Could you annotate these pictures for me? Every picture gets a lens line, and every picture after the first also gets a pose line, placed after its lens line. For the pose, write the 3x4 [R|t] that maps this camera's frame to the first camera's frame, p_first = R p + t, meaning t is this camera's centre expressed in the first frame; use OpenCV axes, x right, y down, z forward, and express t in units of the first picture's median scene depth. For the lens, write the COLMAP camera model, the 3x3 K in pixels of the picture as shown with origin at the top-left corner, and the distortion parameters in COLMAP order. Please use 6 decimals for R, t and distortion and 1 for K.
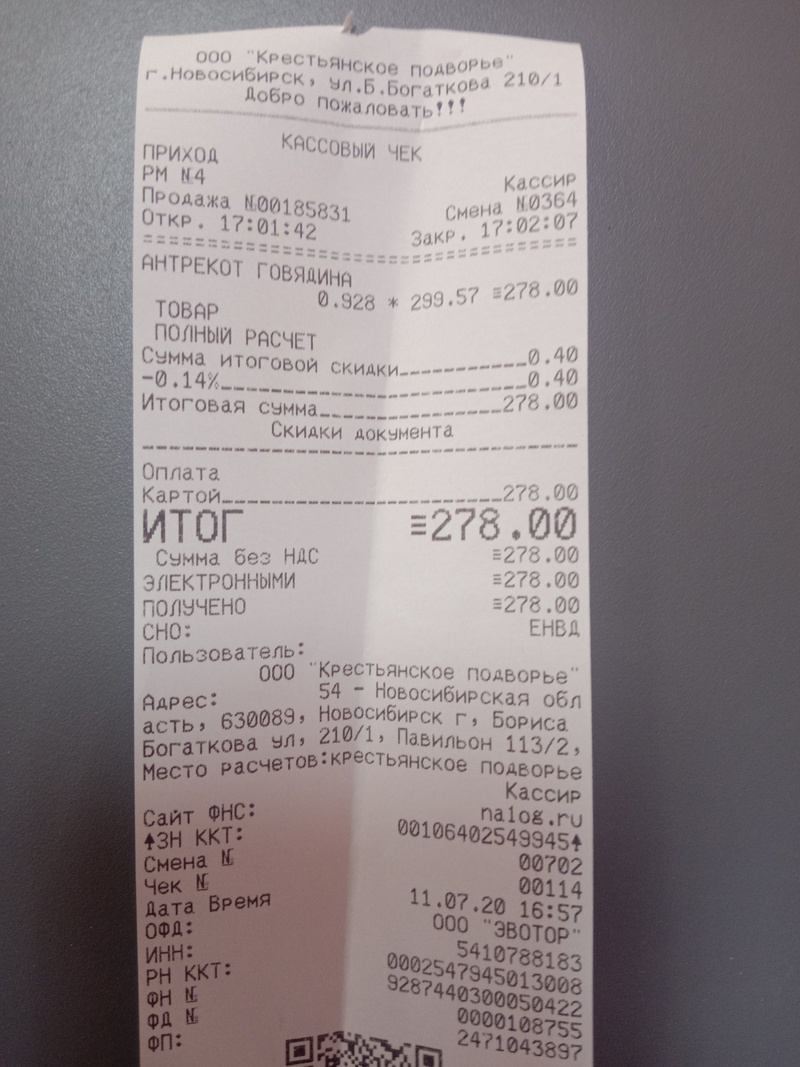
lens RADIAL K [[380.3, 0, 405.9], [0, 380.3, 533.9], [0, 0, 1]] dist [0.001527, 0.000996]
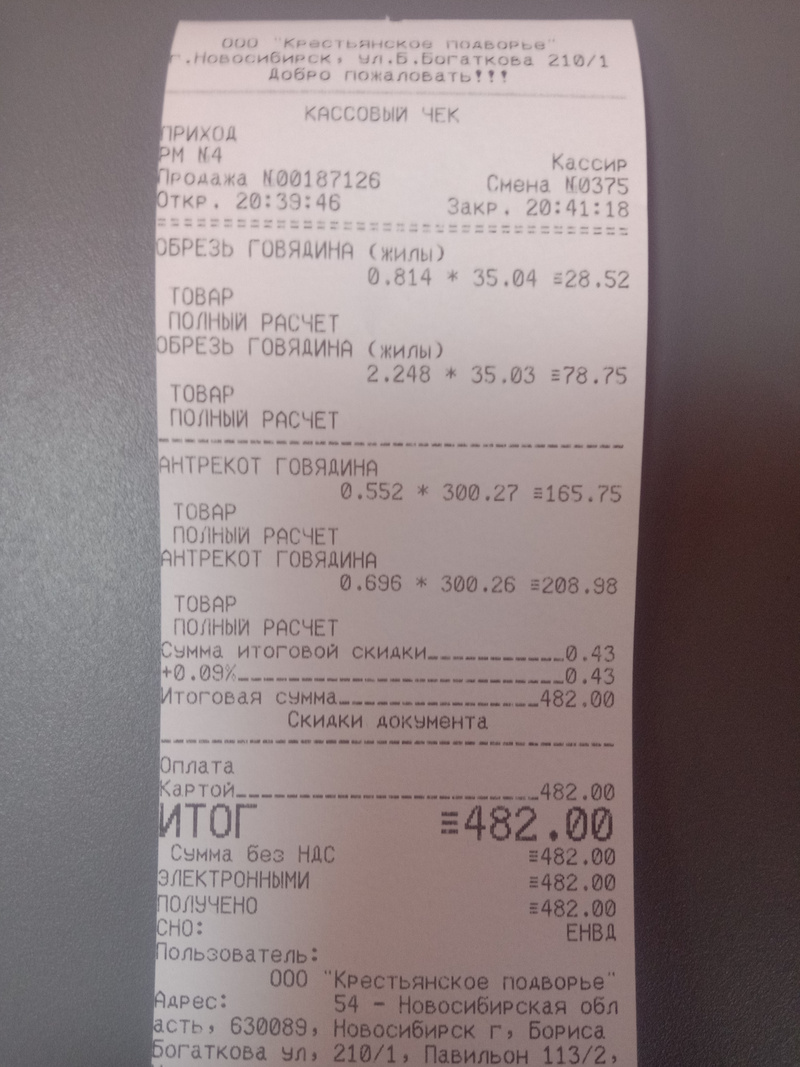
lens RADIAL K [[428.3, 0, 396.1], [0, 428.3, 529.9], [0, 0, 1]] dist [0.000661, 0.001912]
pose [[0.996131, 0.023388, -0.084711, -0.005857], [-0.022754, 0.999705, 0.008440, -0.677248], [0.084883, -0.006480, 0.996370, -0.034074]]
